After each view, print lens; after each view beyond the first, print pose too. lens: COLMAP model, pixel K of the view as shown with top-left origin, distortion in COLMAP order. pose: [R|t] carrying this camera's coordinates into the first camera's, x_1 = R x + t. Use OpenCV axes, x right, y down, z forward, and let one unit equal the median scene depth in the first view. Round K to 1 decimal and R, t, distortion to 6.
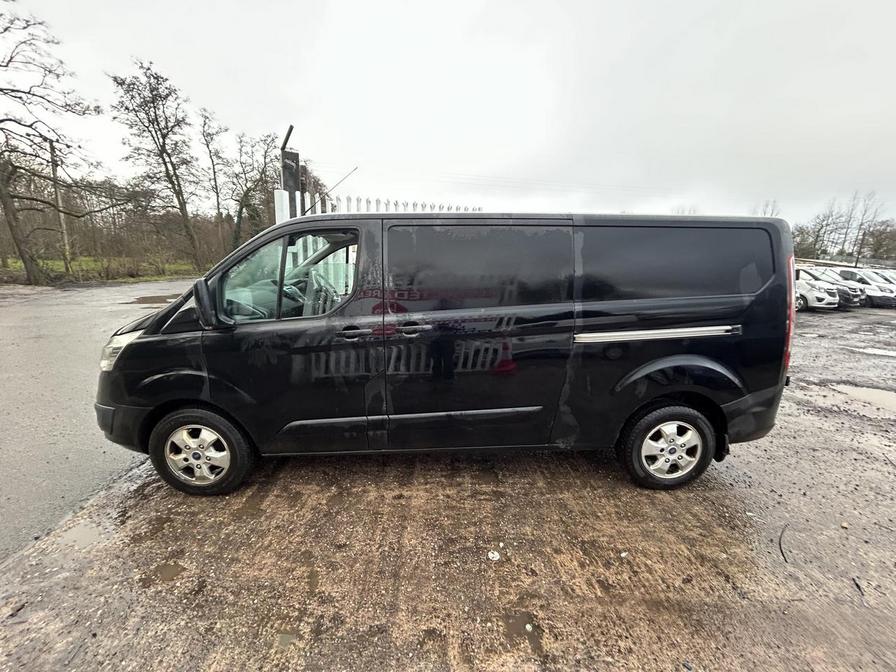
lens RADIAL K [[361.9, 0, 443.3], [0, 361.9, 339.3], [0, 0, 1]] dist [0.001314, -0.001071]
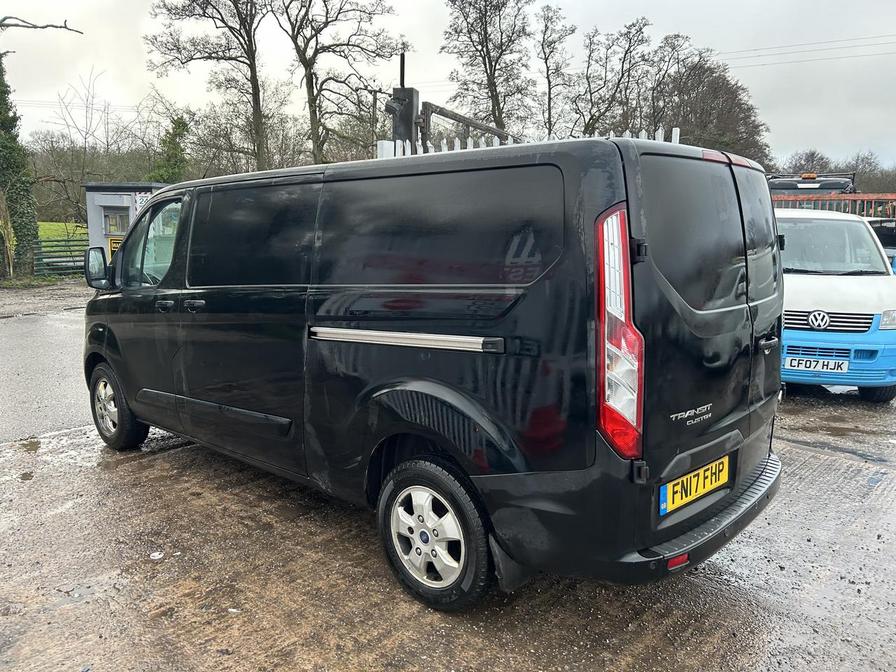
lens RADIAL K [[678.9, 0, 448.1], [0, 678.9, 341.3], [0, 0, 1]] dist [0.036157, -0.021415]
pose [[0.717623, 0.101517, -0.688994, 0.139912], [-0.137989, 0.990431, 0.002209, -0.002394], [0.682625, 0.093488, 0.724764, 0.017052]]
